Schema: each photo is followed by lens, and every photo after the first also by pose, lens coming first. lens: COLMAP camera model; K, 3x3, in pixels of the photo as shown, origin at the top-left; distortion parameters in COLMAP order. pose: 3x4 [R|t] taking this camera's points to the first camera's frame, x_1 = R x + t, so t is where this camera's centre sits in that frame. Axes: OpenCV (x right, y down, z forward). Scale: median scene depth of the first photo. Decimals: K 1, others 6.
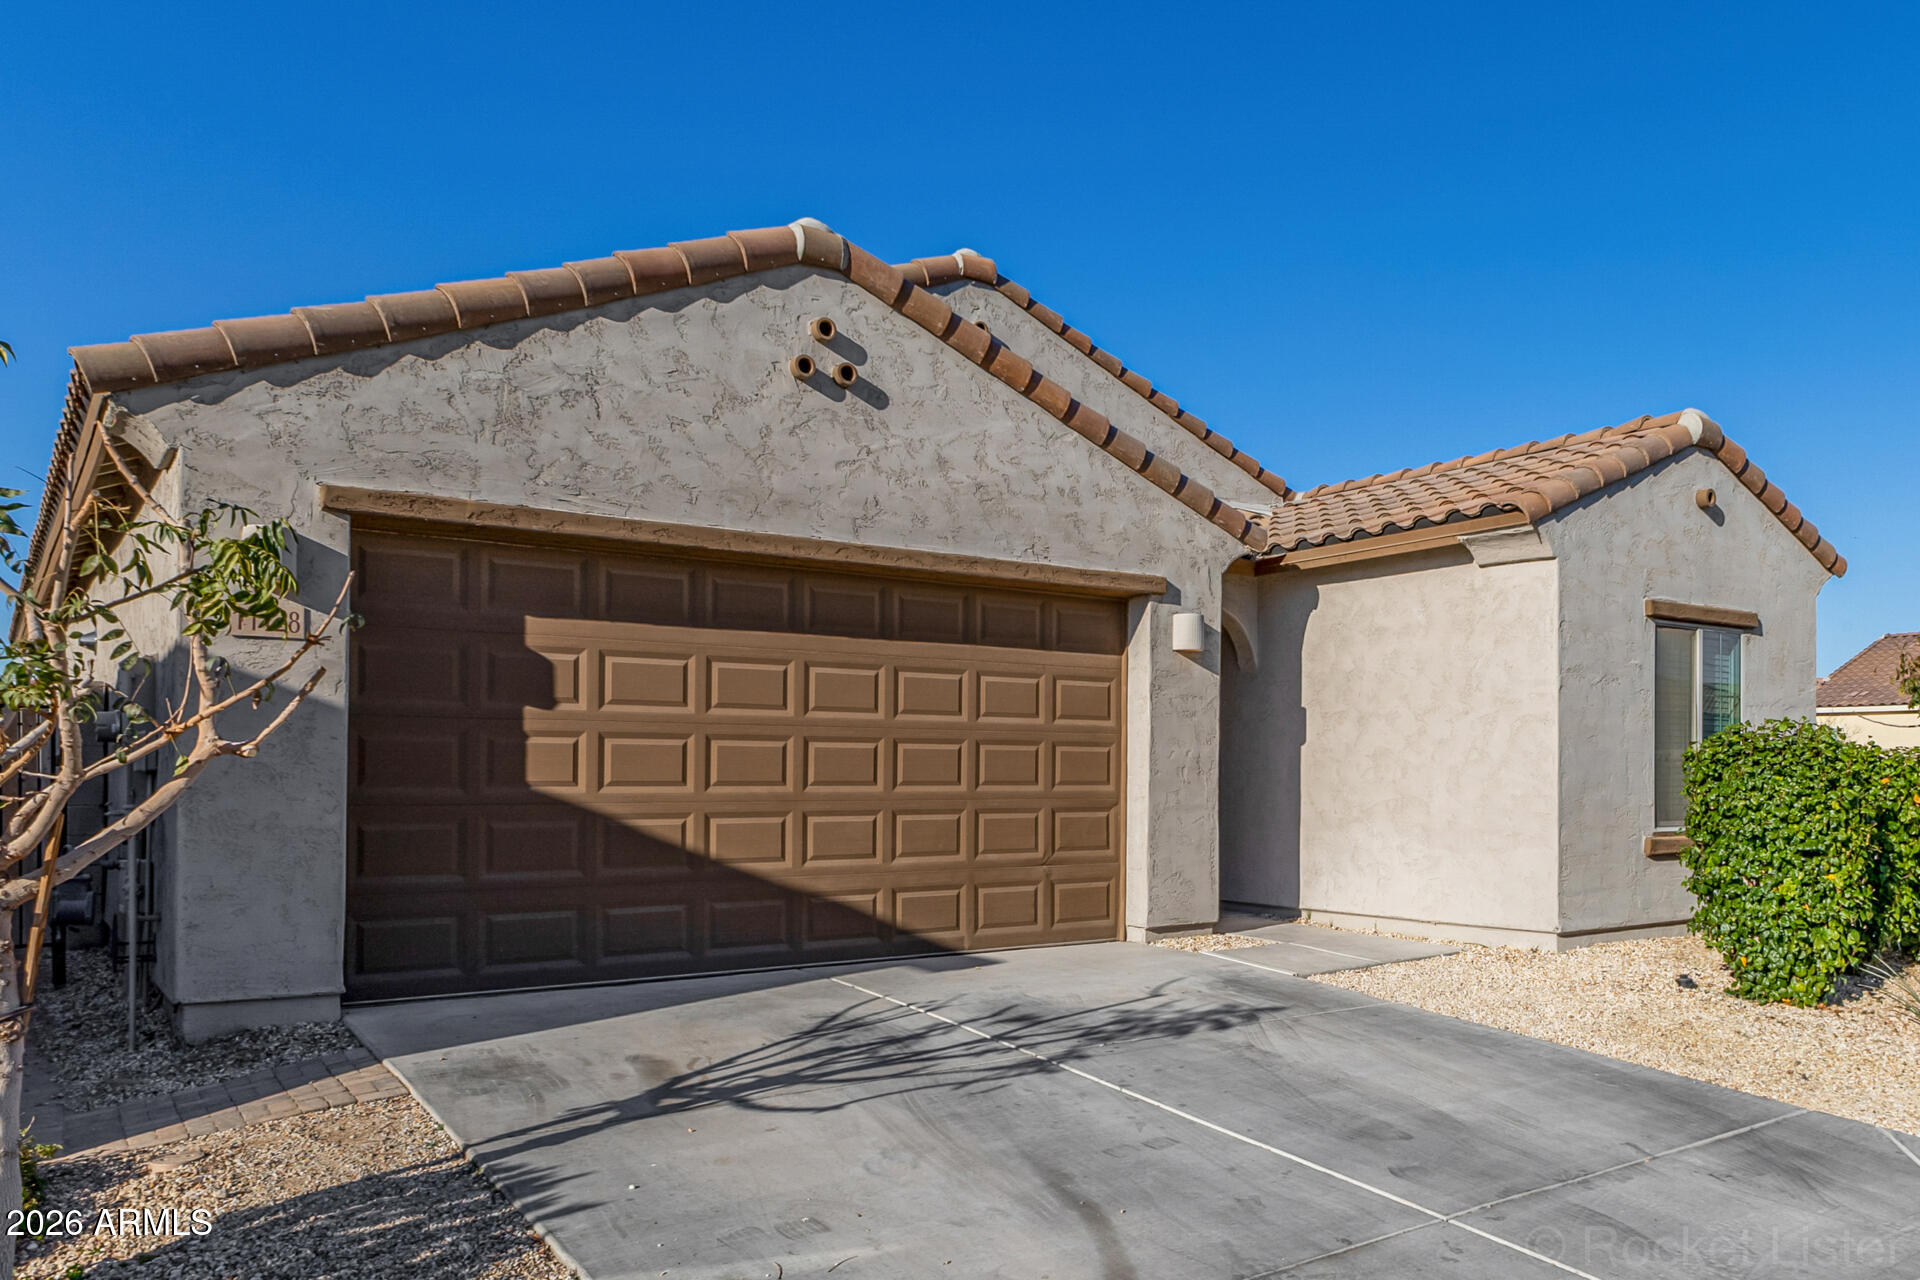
lens RADIAL K [[841.6, 0, 966.8], [0, 841.6, 625.1], [0, 0, 1]] dist [0.003588, 0.000209]
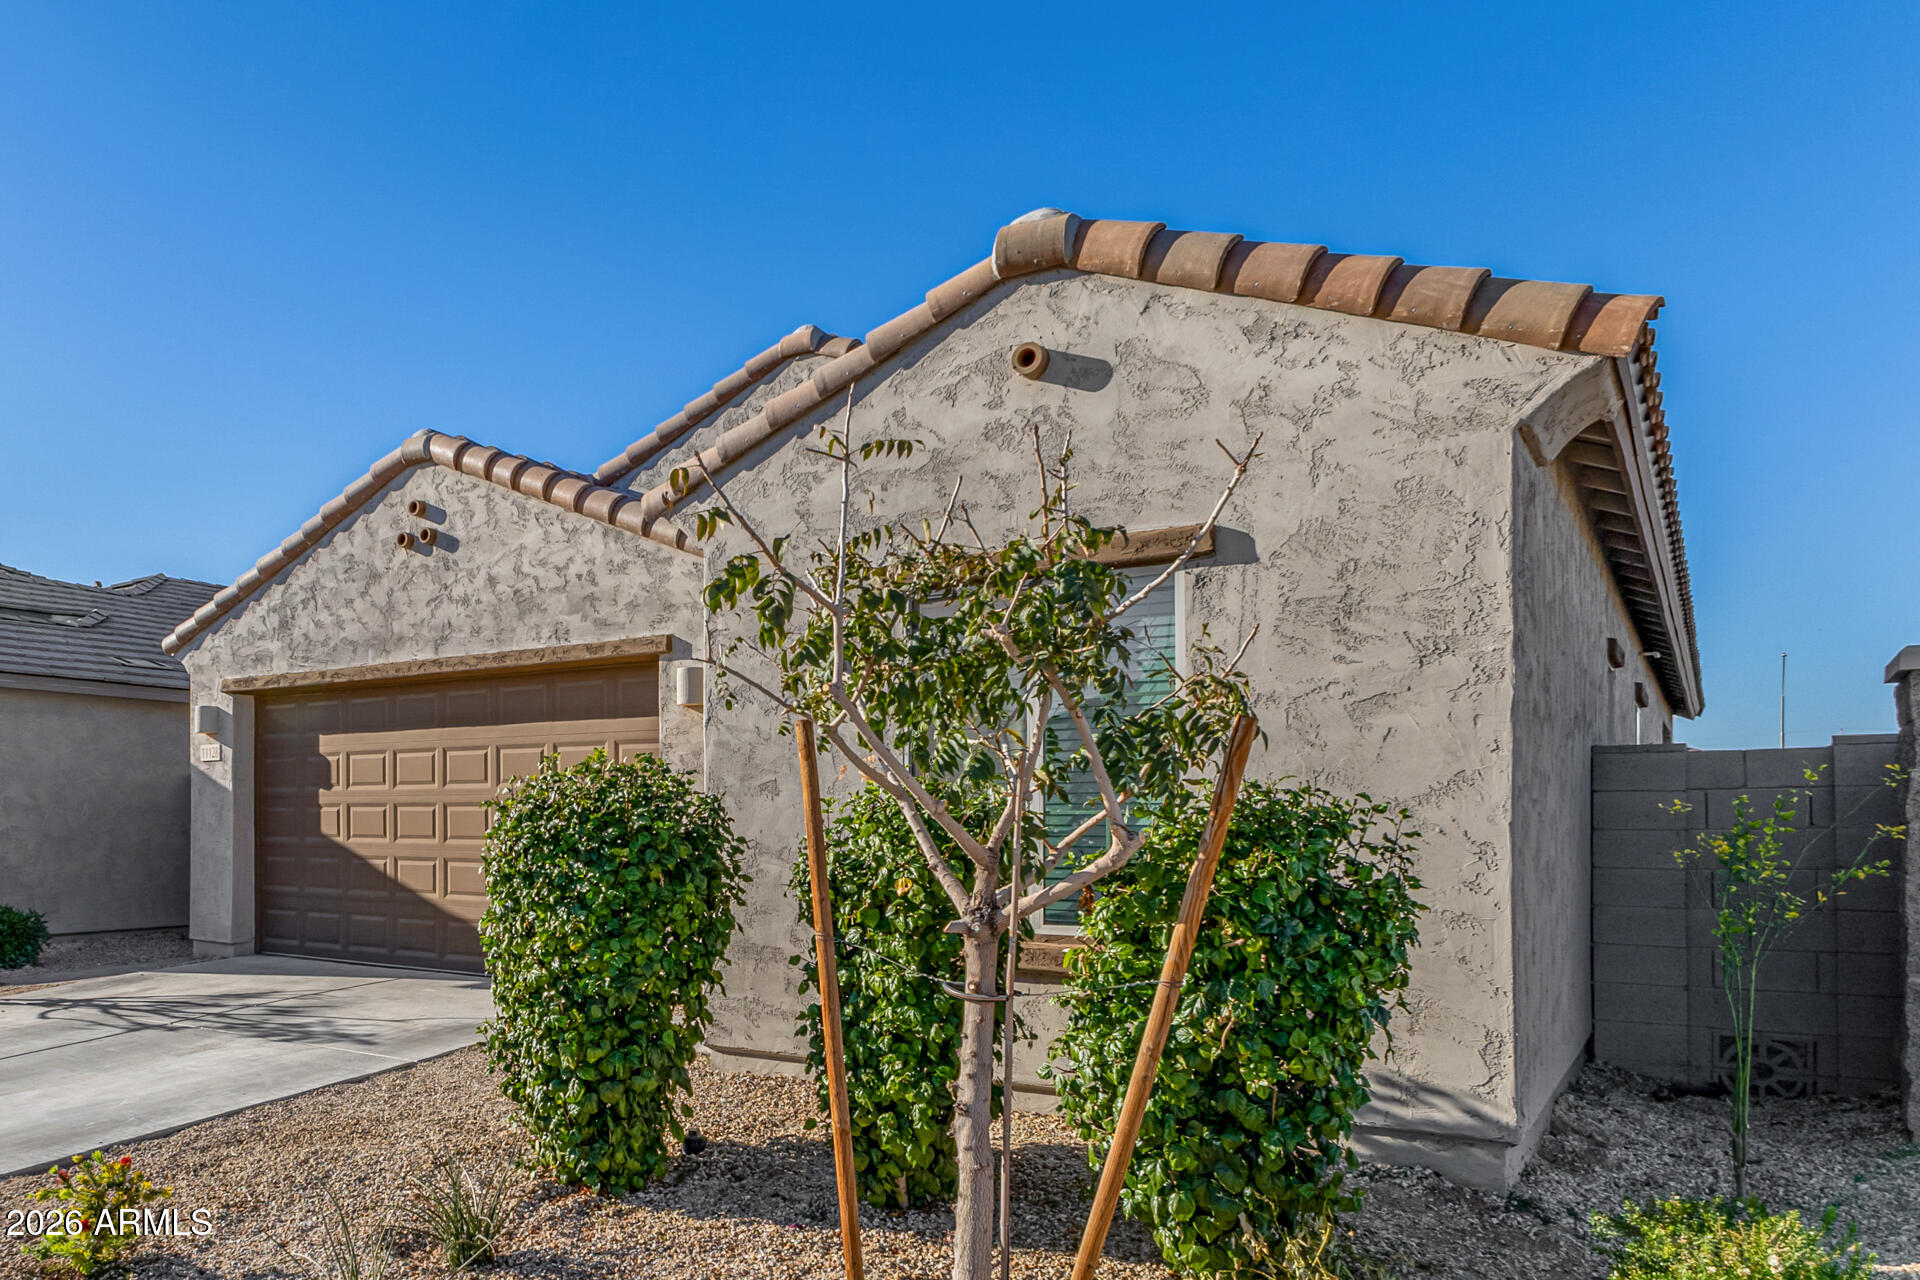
lens RADIAL K [[873.1, 0, 968.7], [0, 873.1, 675.7], [0, 0, 1]] dist [0.002824, 0.000277]
pose [[0.693159, -0.121866, -0.710407, 1.460869], [0.119392, 0.991401, -0.053575, 0.107155], [0.710827, -0.047681, 0.701749, 0.632747]]
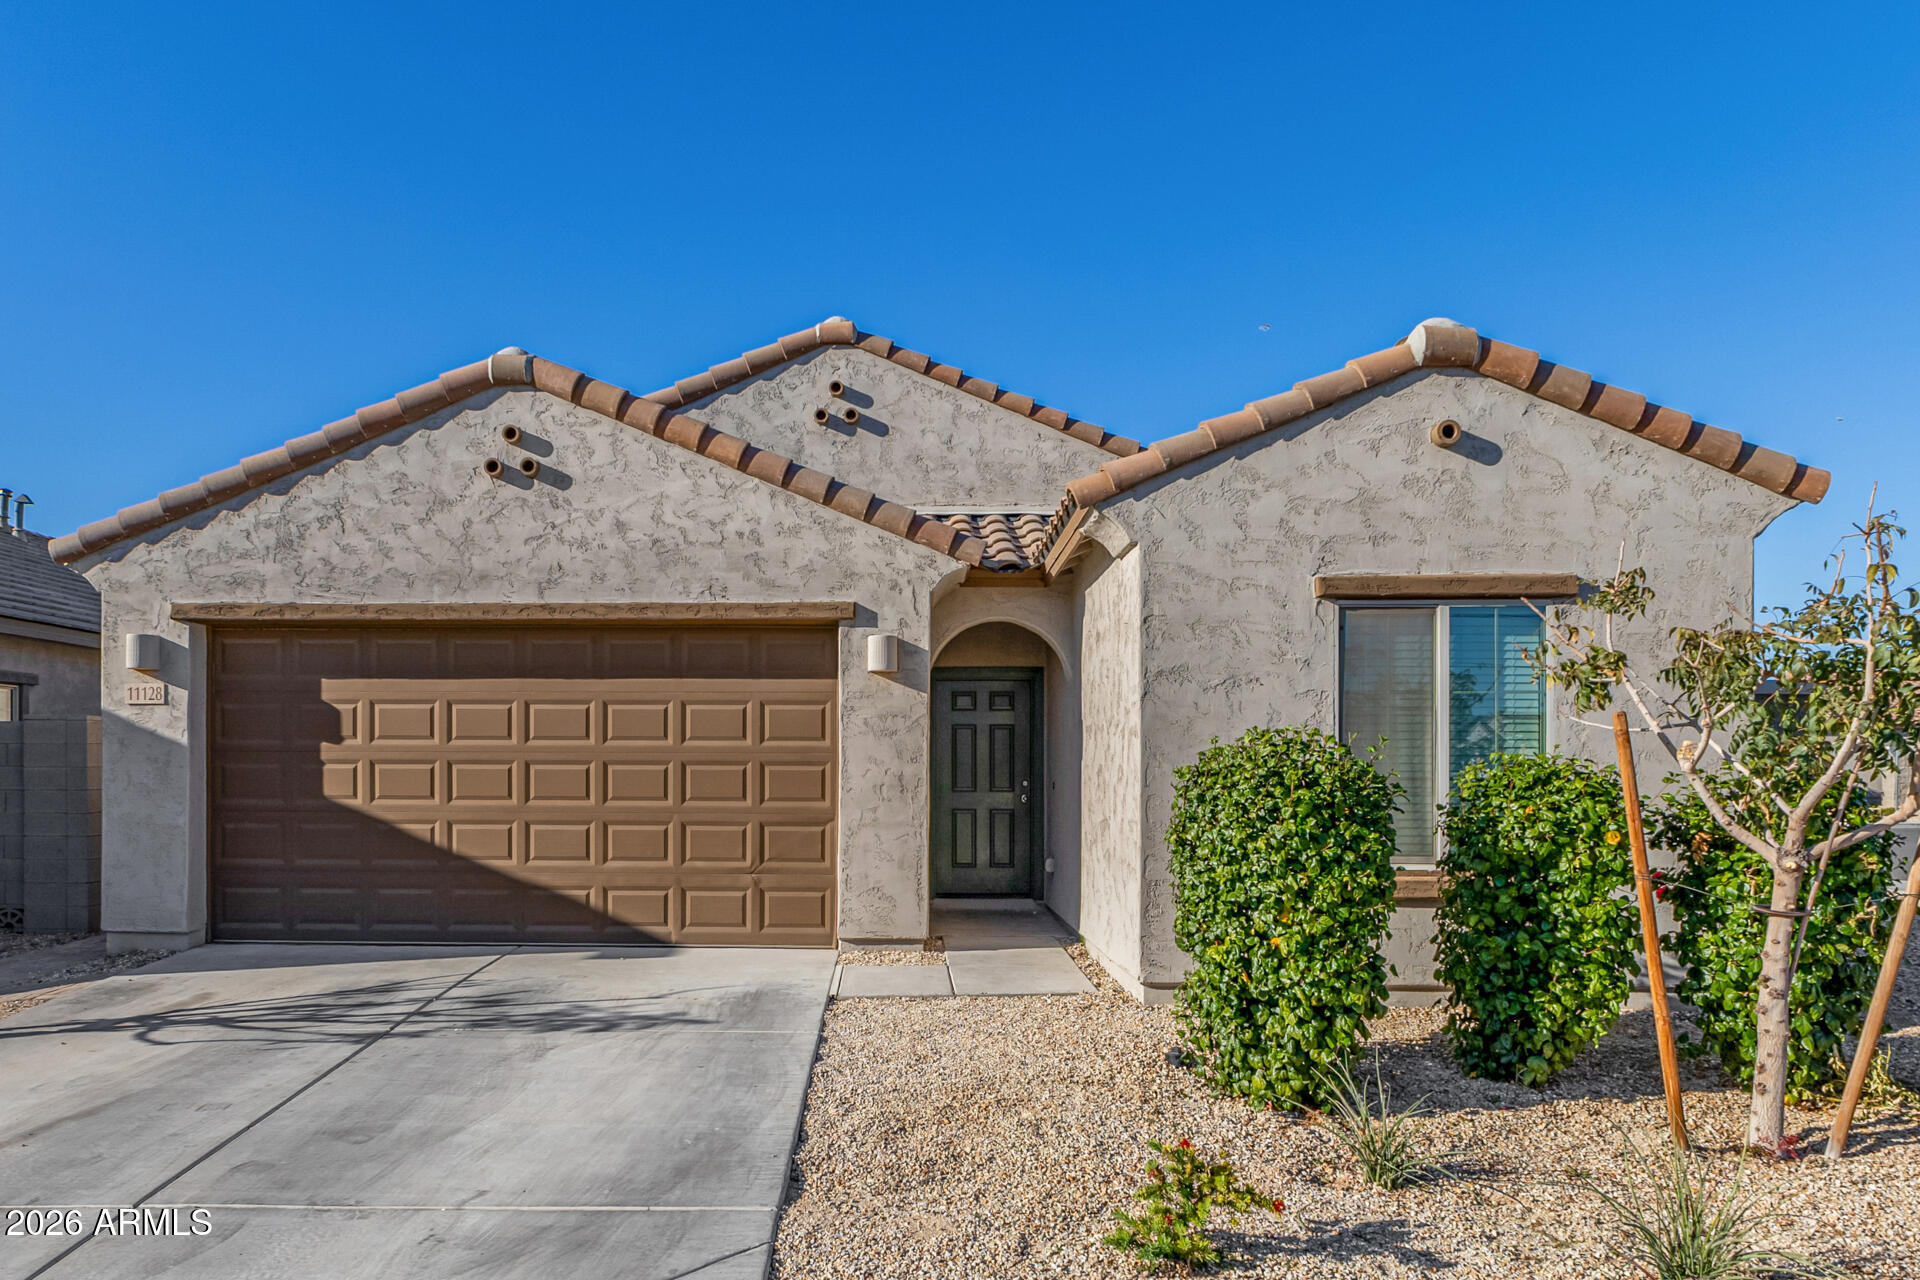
lens RADIAL K [[756.9, 0, 931.3], [0, 756.9, 652.9], [0, 0, 1]] dist [0.003914, 0.000090]
pose [[0.913038, -0.066864, -0.402357, 0.838065], [0.068311, 0.997606, -0.010769, 0.026482], [0.402114, -0.017653, 0.915420, 0.219645]]
